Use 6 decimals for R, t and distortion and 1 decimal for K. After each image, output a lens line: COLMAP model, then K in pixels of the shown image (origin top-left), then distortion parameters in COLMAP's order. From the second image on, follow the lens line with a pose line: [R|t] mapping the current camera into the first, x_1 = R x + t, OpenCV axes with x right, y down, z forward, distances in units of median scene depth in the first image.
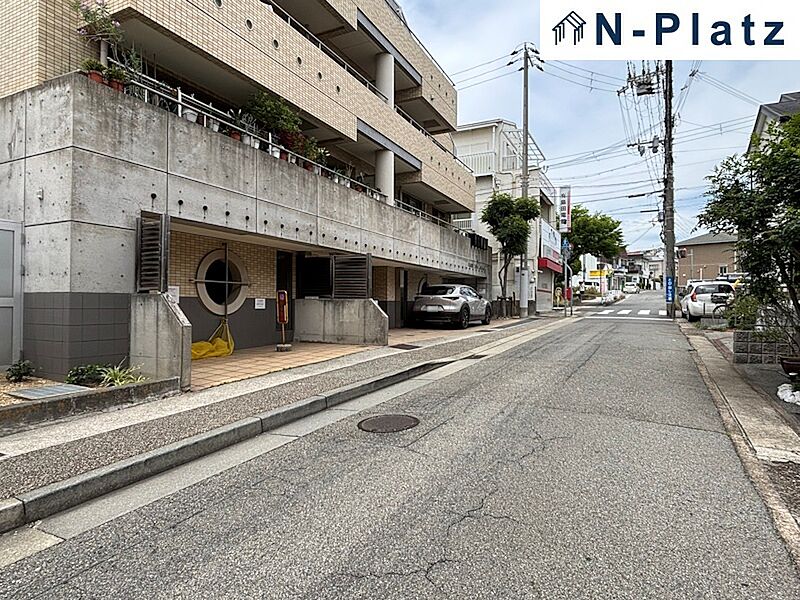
lens RADIAL K [[469.8, 0, 407.9], [0, 469.8, 302.2], [0, 0, 1]] dist [0.028889, -0.033568]
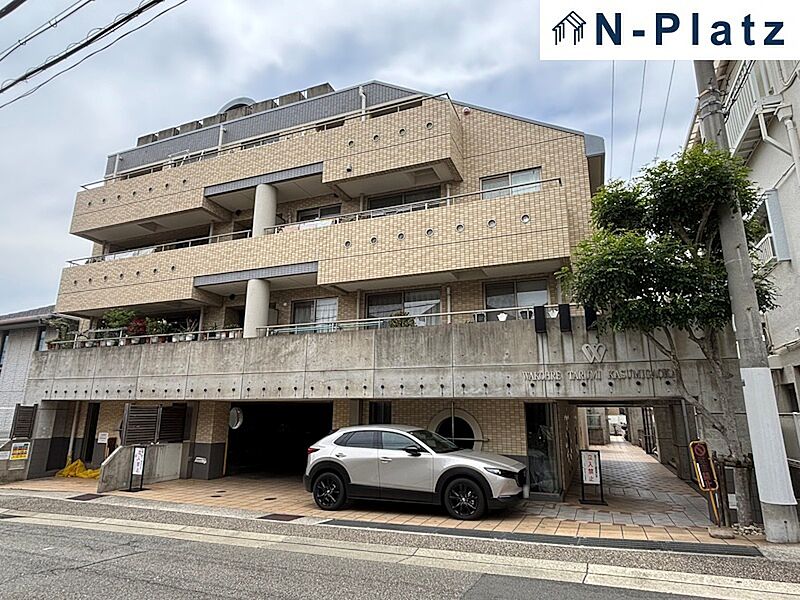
lens RADIAL K [[469.8, 0, 404.0], [0, 469.8, 299.6], [0, 0, 1]] dist [0.028889, -0.033568]
pose [[0.058681, -0.240300, -0.968923, 1.098778], [-0.003780, 0.970535, -0.240929, -0.075700], [0.998270, 0.017800, 0.056043, 1.573346]]
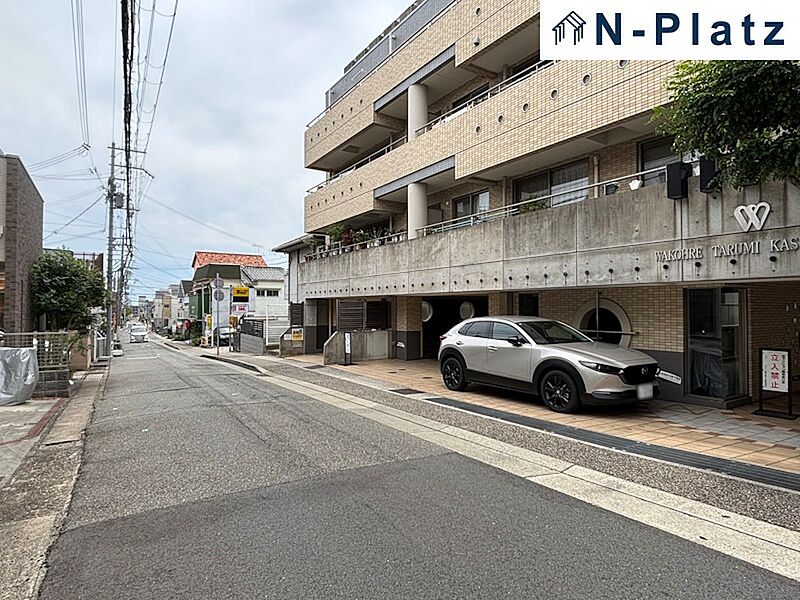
lens RADIAL K [[469.8, 0, 399.4], [0, 469.8, 304.6], [0, 0, 1]] dist [0.028889, -0.033568]
pose [[-0.523380, -0.011518, -0.852022, 1.025842], [0.000902, 0.999901, -0.014072, -0.068676], [0.852099, -0.008133, -0.523317, 1.886128]]
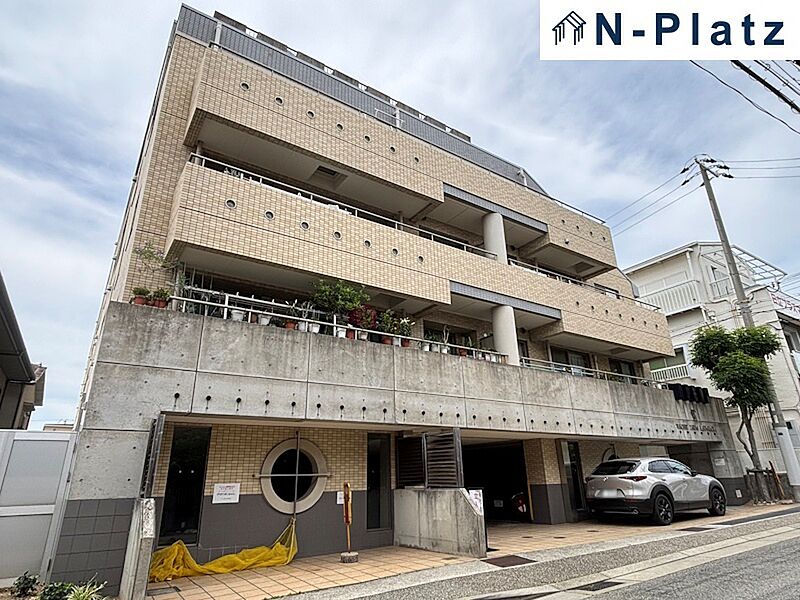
lens RADIAL K [[469.8, 0, 403.9], [0, 469.8, 301.3], [0, 0, 1]] dist [0.028889, -0.033568]
pose [[0.864293, -0.206230, -0.458767, 0.258046], [0.031667, 0.932583, -0.359565, -0.018054], [0.501992, 0.296241, 0.812555, 0.218093]]
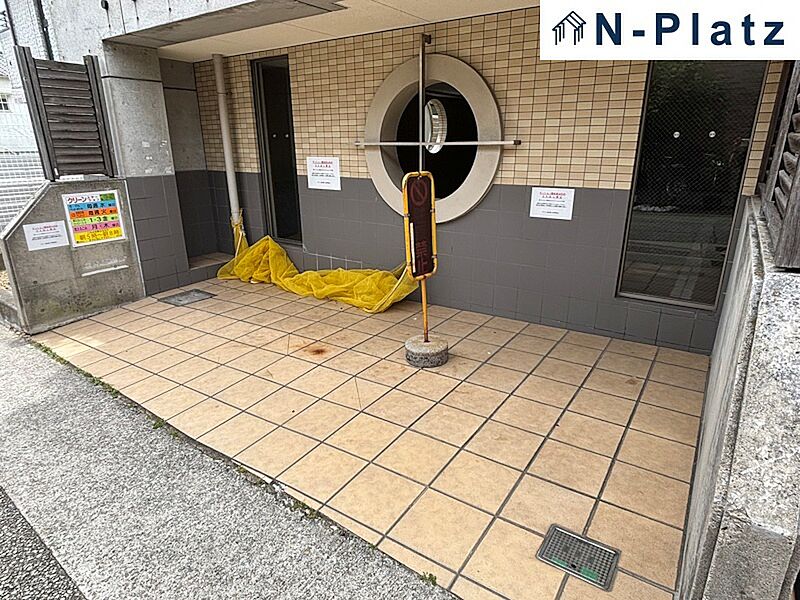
lens RADIAL K [[469.8, 0, 396.8], [0, 469.8, 301.4], [0, 0, 1]] dist [0.028889, -0.033568]
pose [[-0.157446, 0.311759, -0.937026, 0.037649], [0.011611, 0.949379, 0.313918, -0.035862], [0.987459, 0.038545, -0.153095, 0.915441]]
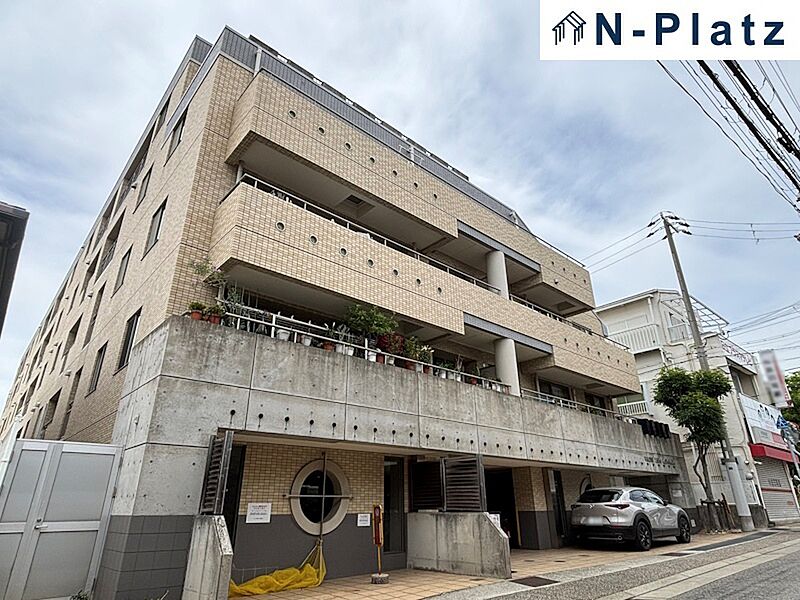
lens RADIAL K [[469.8, 0, 403.9], [0, 469.8, 302.7], [0, 0, 1]] dist [0.028889, -0.033568]
pose [[0.923557, -0.167080, -0.345148, 0.133719], [0.015997, 0.916088, -0.400658, -0.013903], [0.383128, 0.364509, 0.848732, 0.107285]]
